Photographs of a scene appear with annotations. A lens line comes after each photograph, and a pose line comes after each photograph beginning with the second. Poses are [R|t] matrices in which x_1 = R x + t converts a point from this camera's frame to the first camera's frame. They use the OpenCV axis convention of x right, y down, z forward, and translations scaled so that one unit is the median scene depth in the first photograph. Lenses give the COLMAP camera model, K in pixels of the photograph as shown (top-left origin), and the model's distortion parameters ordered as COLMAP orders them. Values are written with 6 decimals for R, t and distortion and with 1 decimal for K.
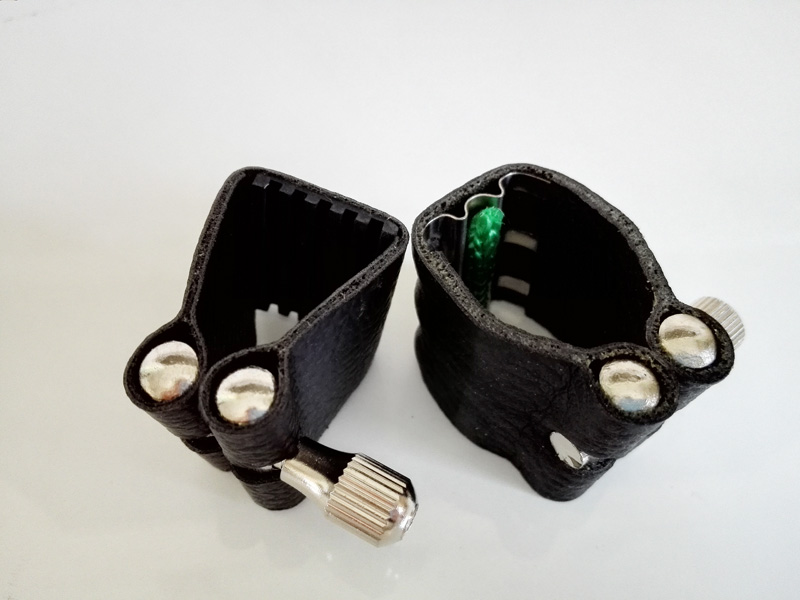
lens RADIAL K [[703.1, 0, 400.0], [0, 703.1, 300.0], [0, 0, 1]] dist [0.172925, -0.512849]
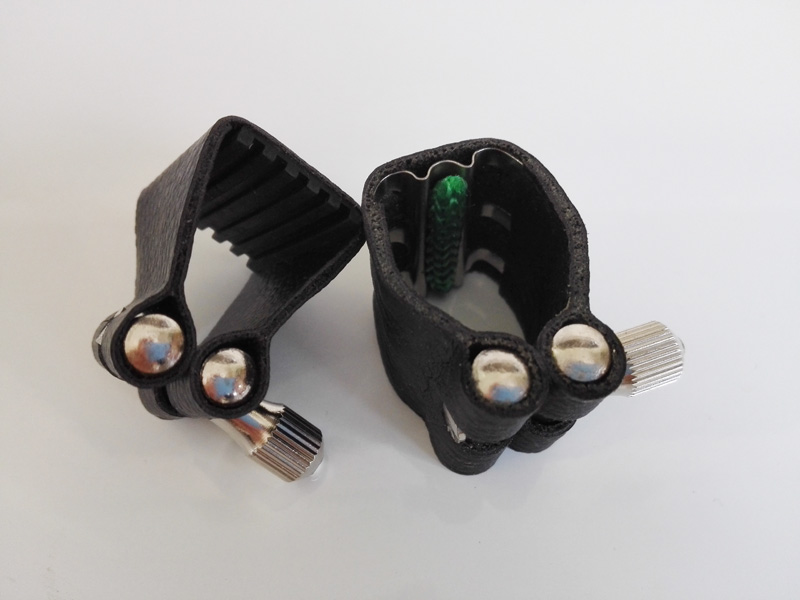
lens RADIAL K [[703.1, 0, 400.0], [0, 703.1, 300.0], [0, 0, 1]] dist [0.172925, -0.512849]
pose [[0.943165, 0.274700, -0.187028, 0.317876], [-0.260260, 0.960521, 0.098312, -0.042625], [0.206650, -0.044049, 0.977423, -0.012346]]
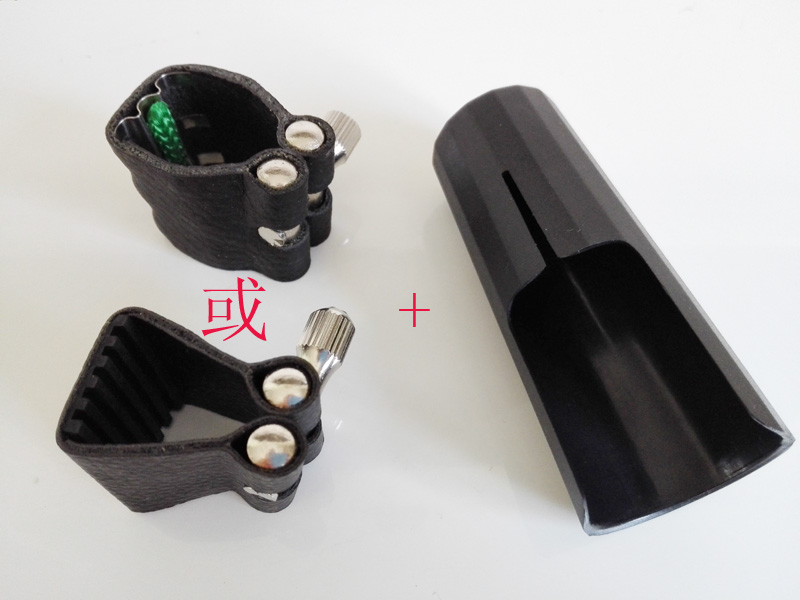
lens RADIAL K [[703.1, 0, 400.0], [0, 703.1, 300.0], [0, 0, 1]] dist [0.172925, -0.512849]
pose [[0.886654, -0.408918, 0.215942, 0.100798], [0.392712, 0.912405, 0.115303, 0.276839], [-0.244176, -0.017431, 0.969574, -0.544564]]
